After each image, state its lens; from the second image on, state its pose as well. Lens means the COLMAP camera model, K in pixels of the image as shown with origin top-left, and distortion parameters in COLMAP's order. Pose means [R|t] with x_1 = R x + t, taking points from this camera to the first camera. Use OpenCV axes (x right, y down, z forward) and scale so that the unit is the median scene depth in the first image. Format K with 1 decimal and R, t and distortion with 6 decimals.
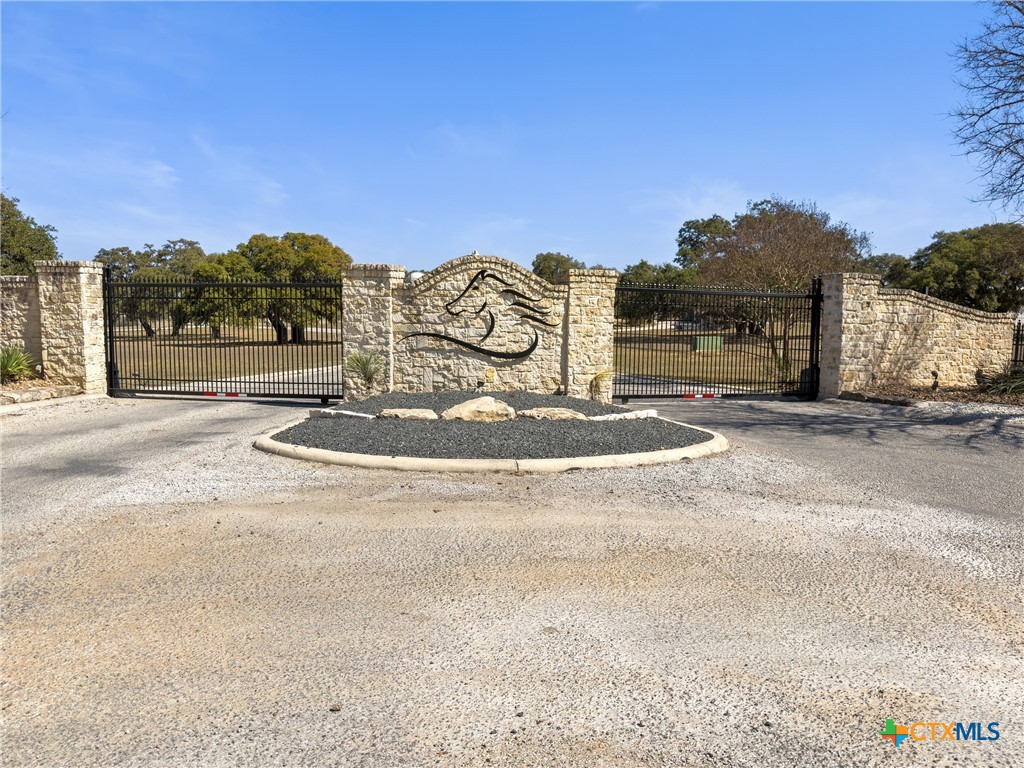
lens RADIAL K [[706.1, 0, 506.7], [0, 706.1, 385.9], [0, 0, 1]] dist [-0.003621, -0.002953]
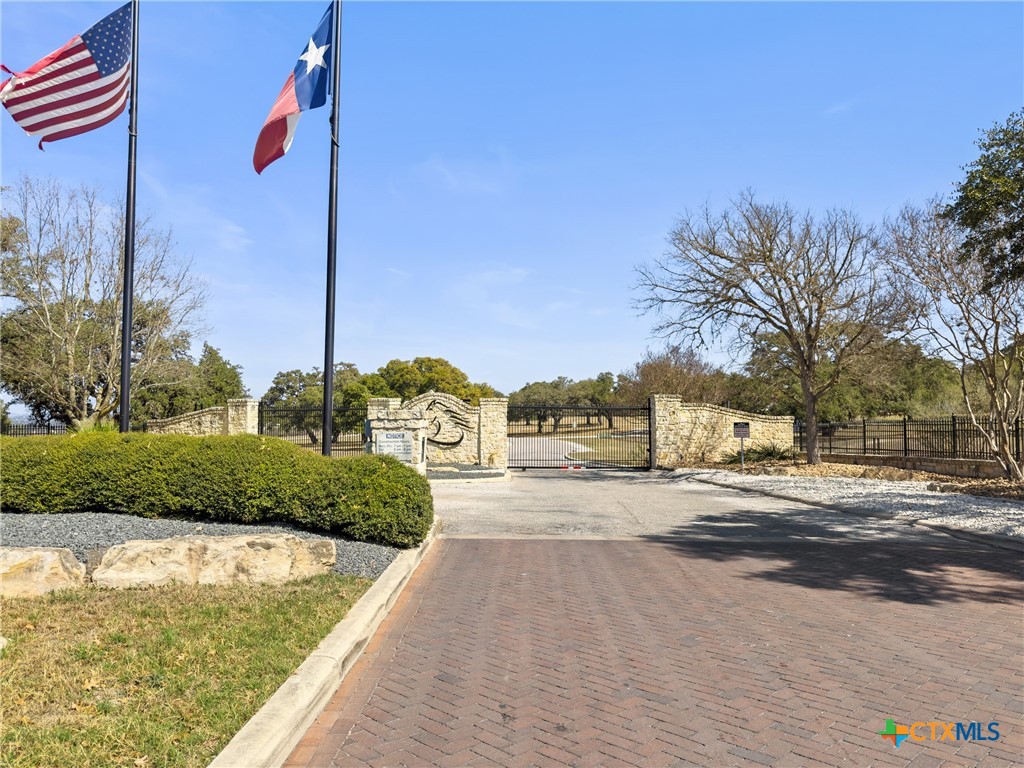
lens RADIAL K [[706.1, 0, 519.2], [0, 706.1, 386.6], [0, 0, 1]] dist [-0.003621, -0.002953]
pose [[0.980935, -0.026095, -0.192579, 0.534317], [-0.002967, 0.988817, -0.149102, 0.083561], [0.194316, 0.146831, 0.969888, -0.794336]]
